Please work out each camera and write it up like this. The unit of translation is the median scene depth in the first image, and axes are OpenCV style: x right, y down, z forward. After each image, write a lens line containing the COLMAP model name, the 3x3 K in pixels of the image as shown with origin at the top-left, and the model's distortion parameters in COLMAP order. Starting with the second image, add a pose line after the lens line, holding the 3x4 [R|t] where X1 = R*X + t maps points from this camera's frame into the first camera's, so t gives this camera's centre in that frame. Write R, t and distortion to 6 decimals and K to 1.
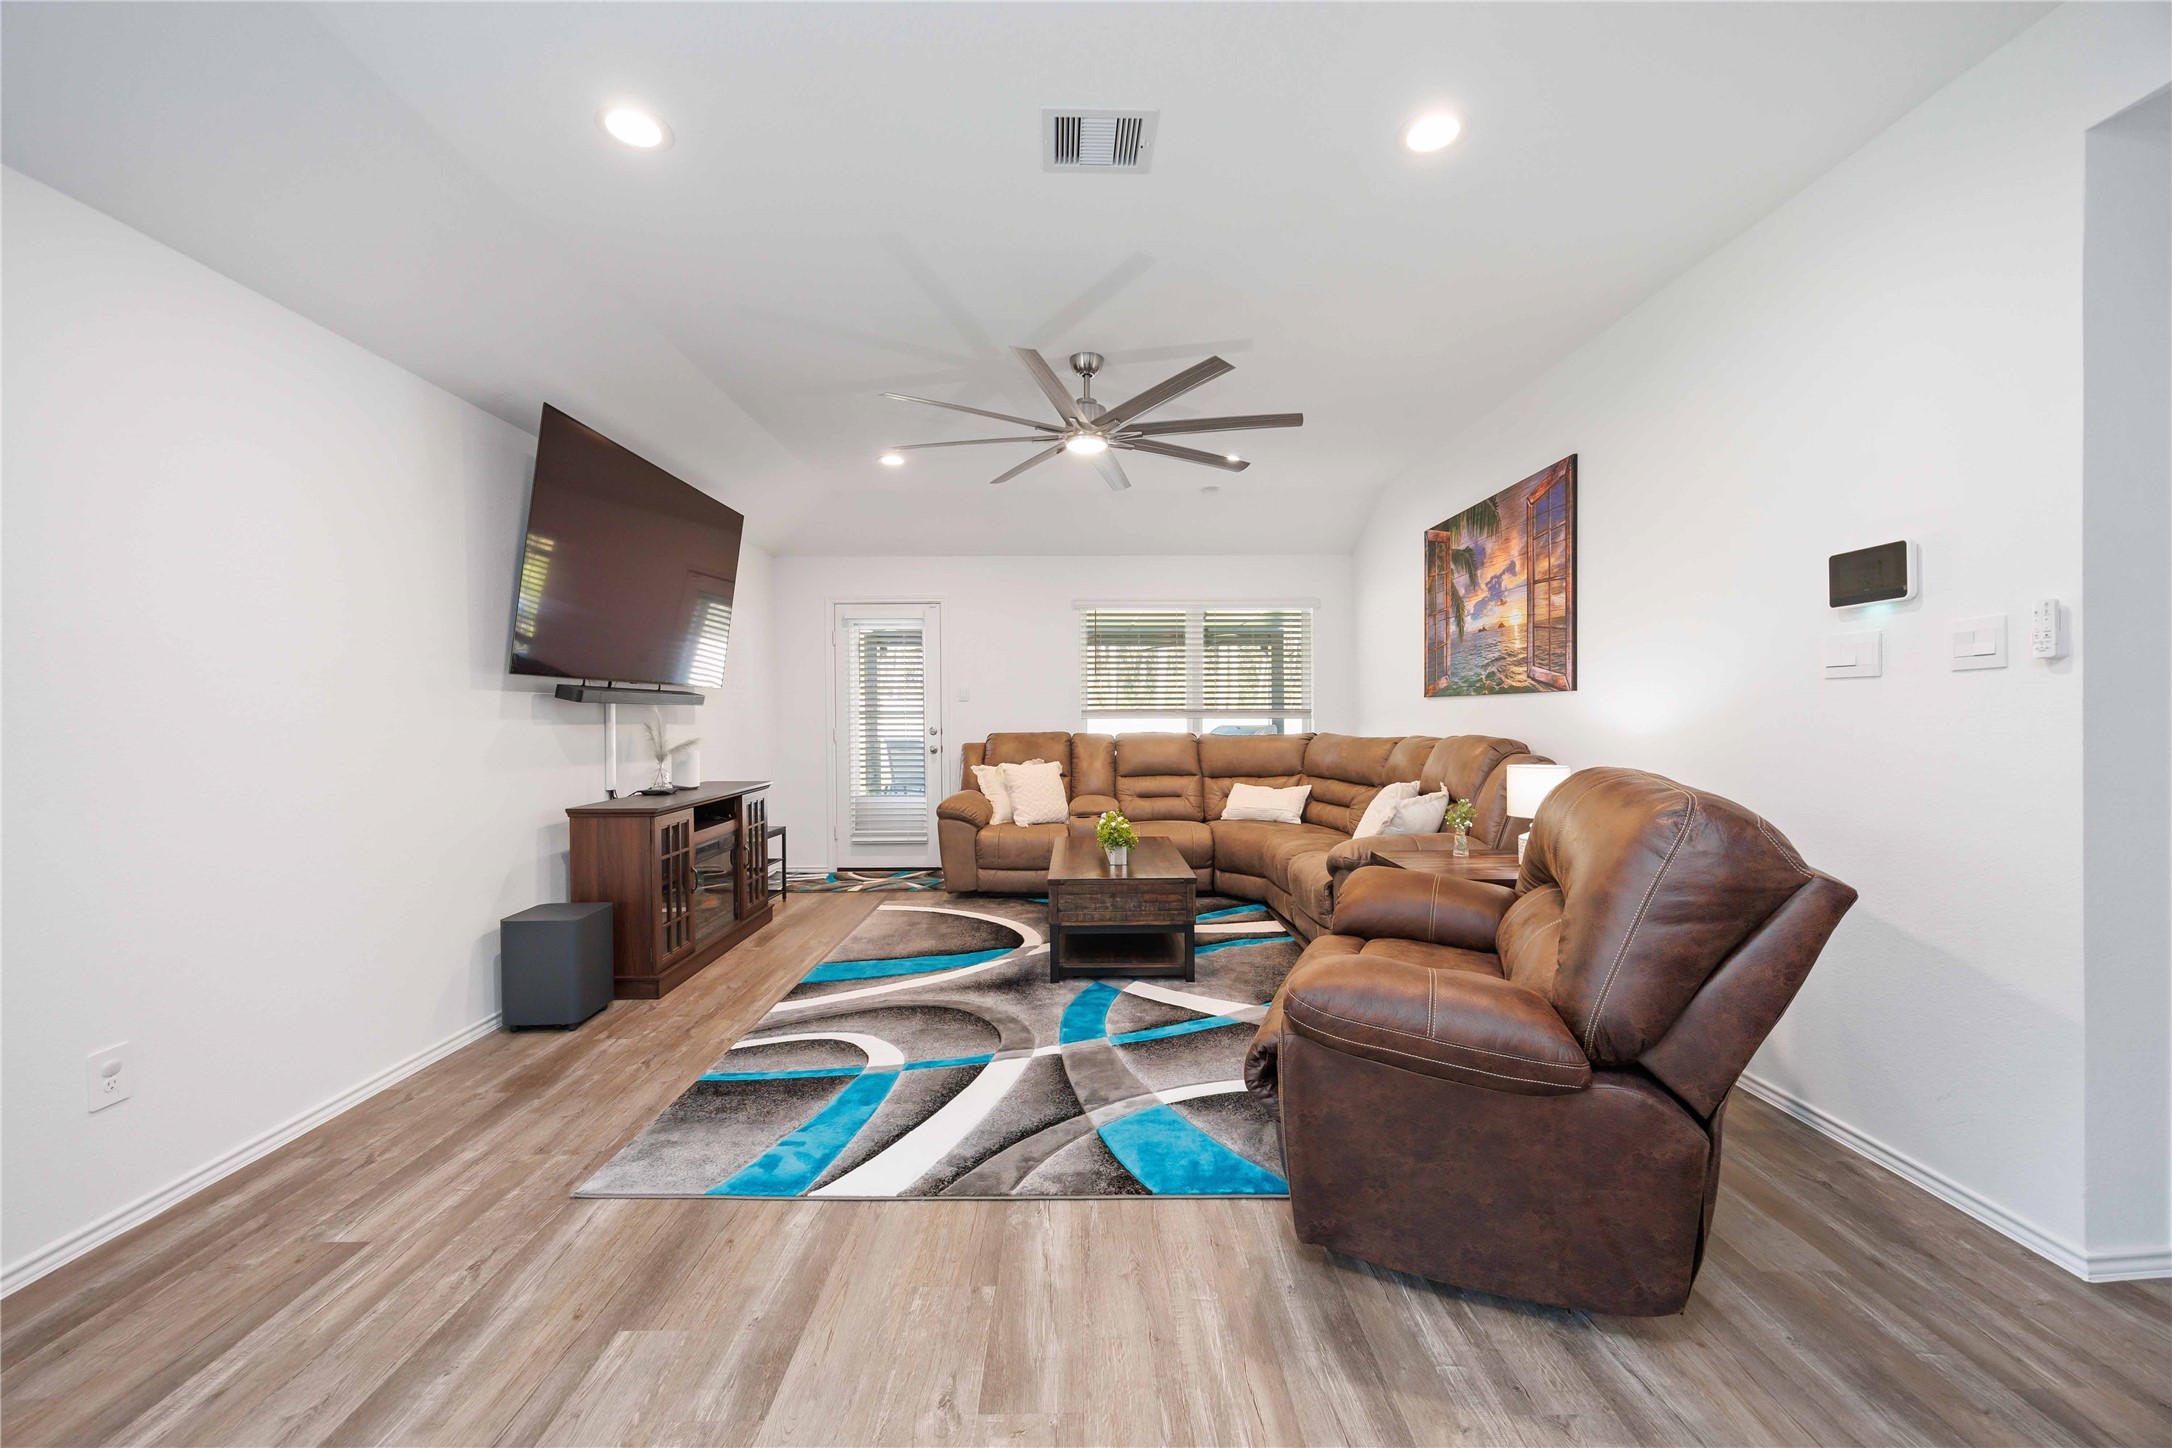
lens RADIAL K [[789.9, 0, 1115.3], [0, 789.9, 696.1], [0, 0, 1]] dist [0.018544, 0.000267]
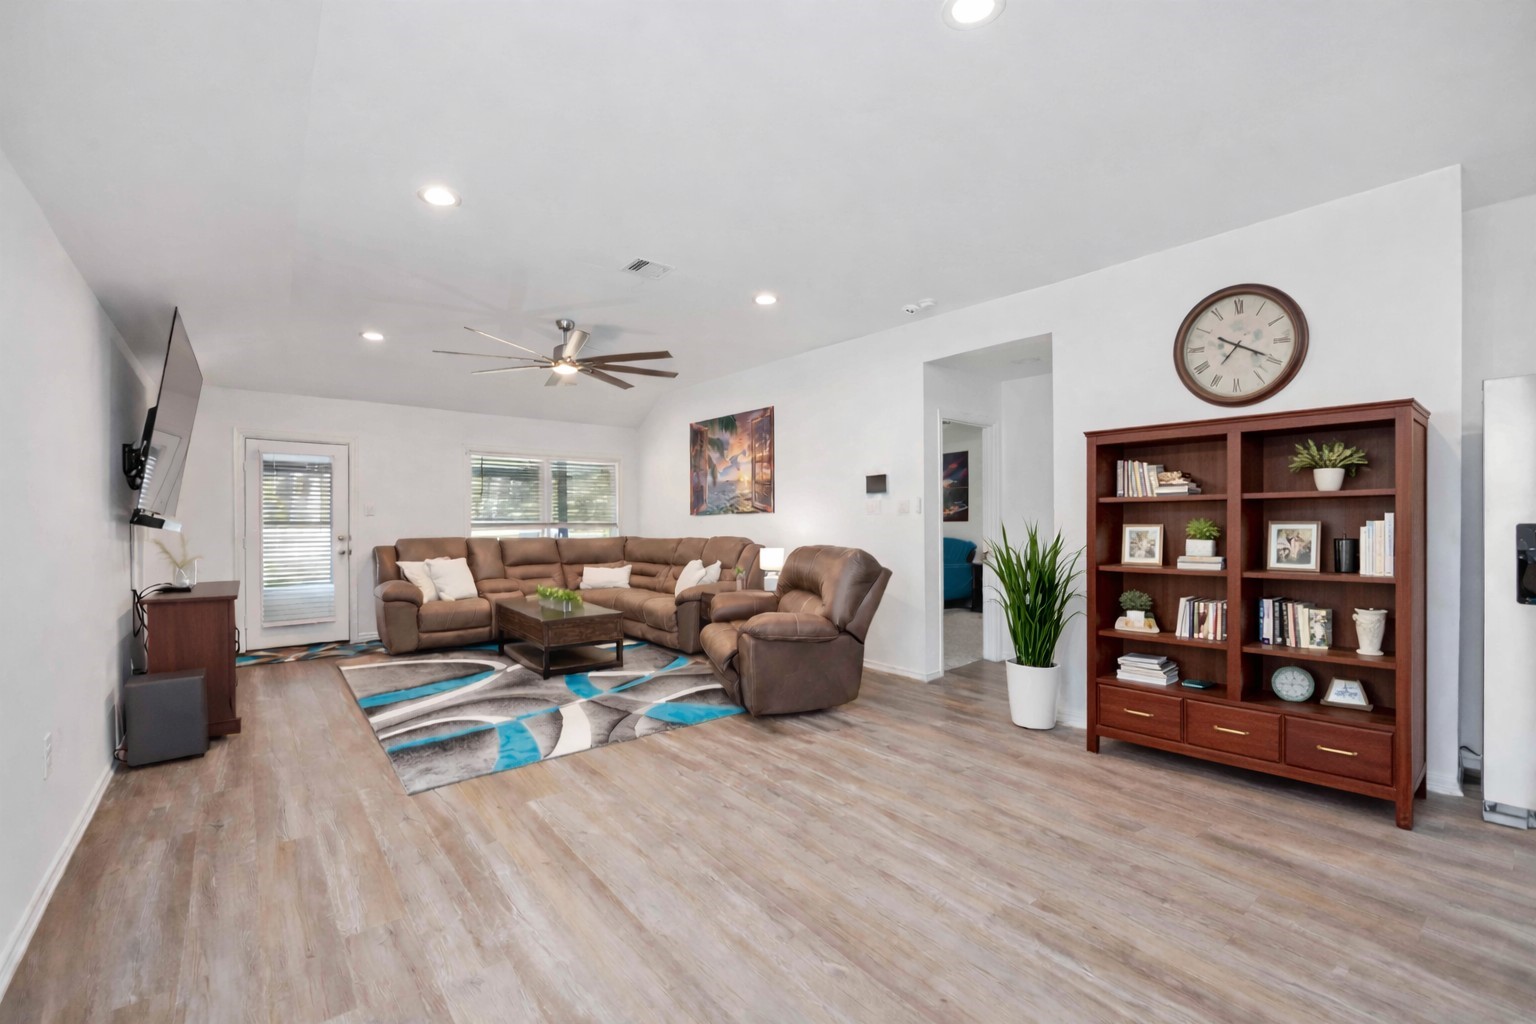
lens RADIAL K [[614.3, 0, 787.1], [0, 614.3, 512.7], [0, 0, 1]] dist [0.011663, 0.000125]
pose [[0.747705, 0.013796, 0.663888, -0.529957], [-0.013482, 0.999893, -0.005595, 0.001333], [-0.663894, -0.004767, 0.747811, -0.313530]]
